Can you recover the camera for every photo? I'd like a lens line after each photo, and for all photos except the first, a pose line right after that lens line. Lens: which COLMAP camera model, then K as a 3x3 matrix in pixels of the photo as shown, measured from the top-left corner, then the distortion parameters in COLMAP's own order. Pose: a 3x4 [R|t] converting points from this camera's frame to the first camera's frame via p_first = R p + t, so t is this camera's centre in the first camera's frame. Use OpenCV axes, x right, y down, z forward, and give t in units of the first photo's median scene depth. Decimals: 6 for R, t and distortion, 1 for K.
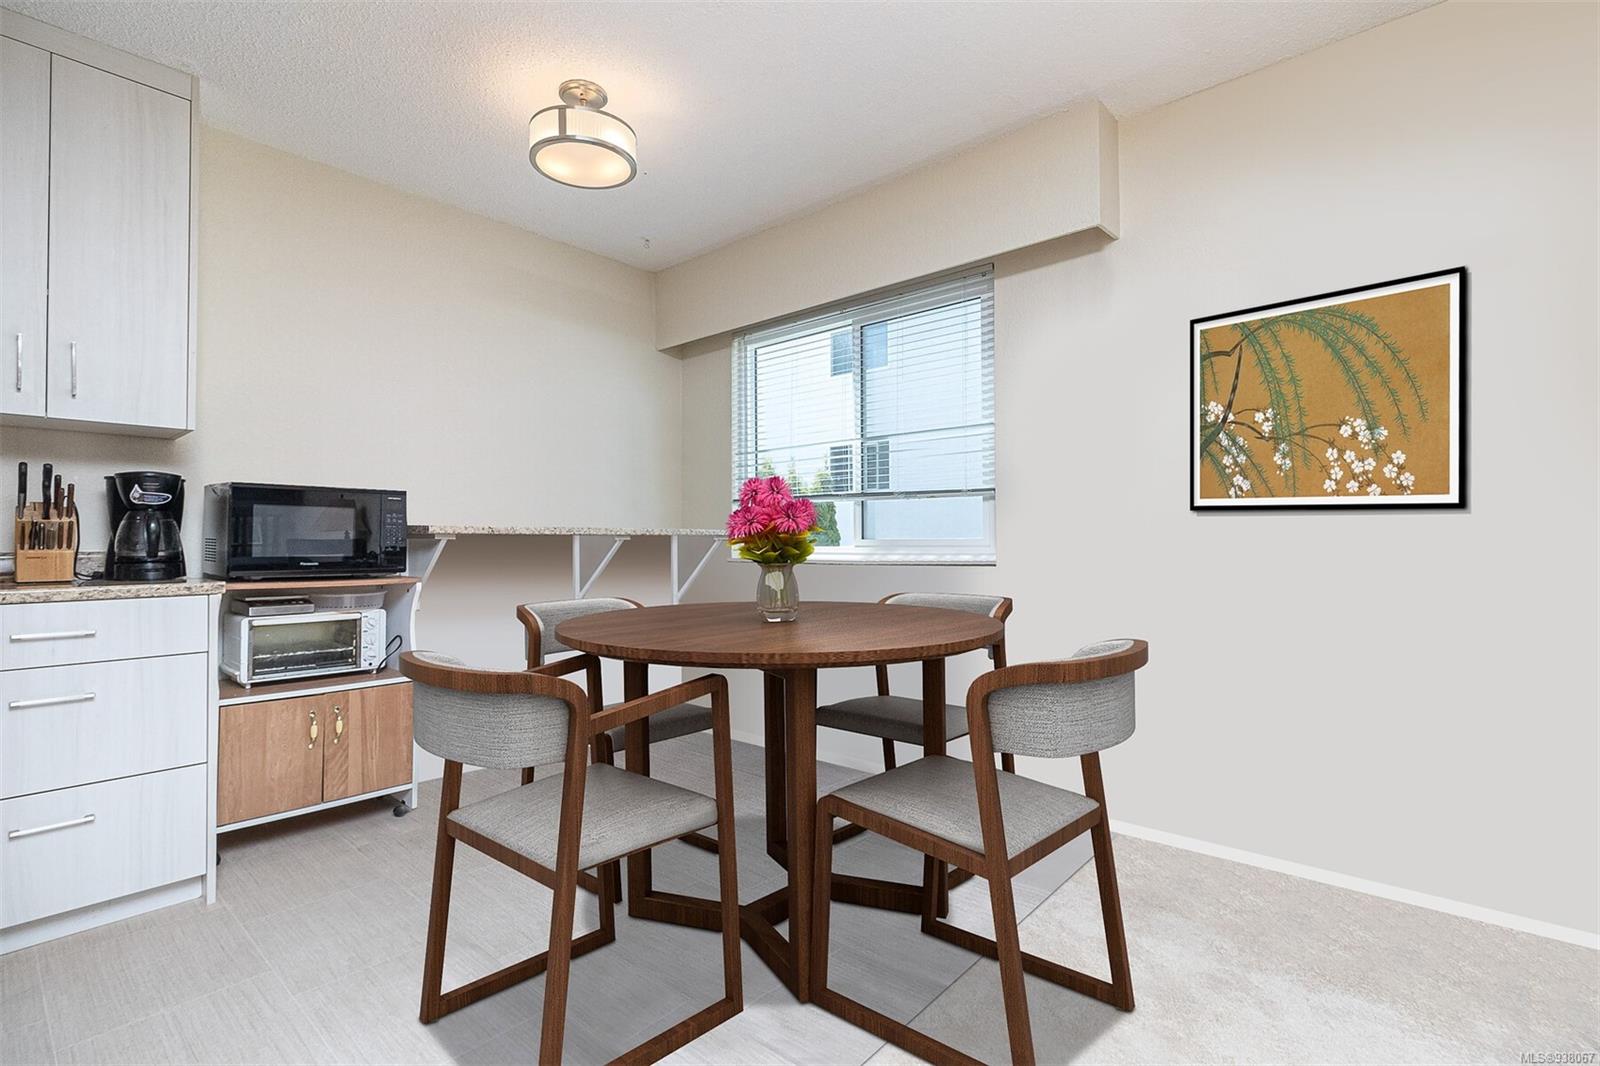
lens RADIAL K [[731.7, 0, 795.3], [0, 731.7, 523.3], [0, 0, 1]] dist [-0.000103, -0.000197]
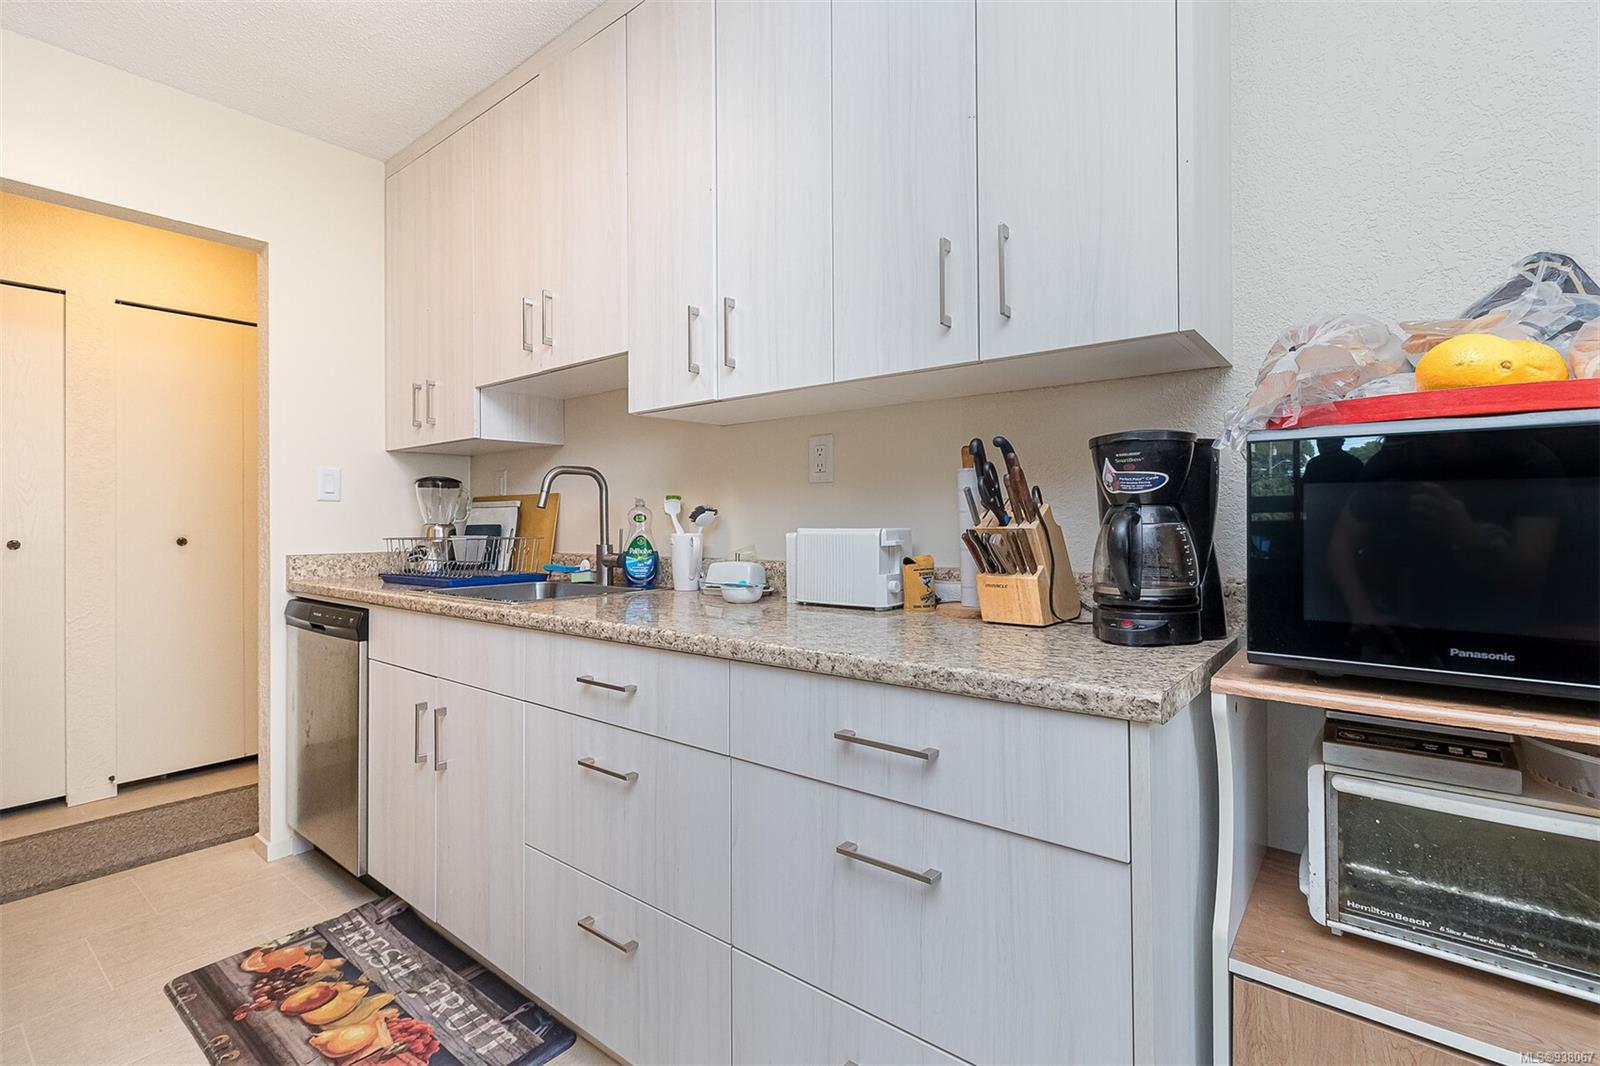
lens RADIAL K [[731.7, 0, 795.3], [0, 731.7, 523.3], [0, 0, 1]] dist [-0.000103, -0.000197]
pose [[0.034687, 0.002575, -0.999395, -0.372871], [0.024195, 0.999701, 0.003416, -0.012963], [0.999105, -0.024299, 0.034614, 0.730936]]
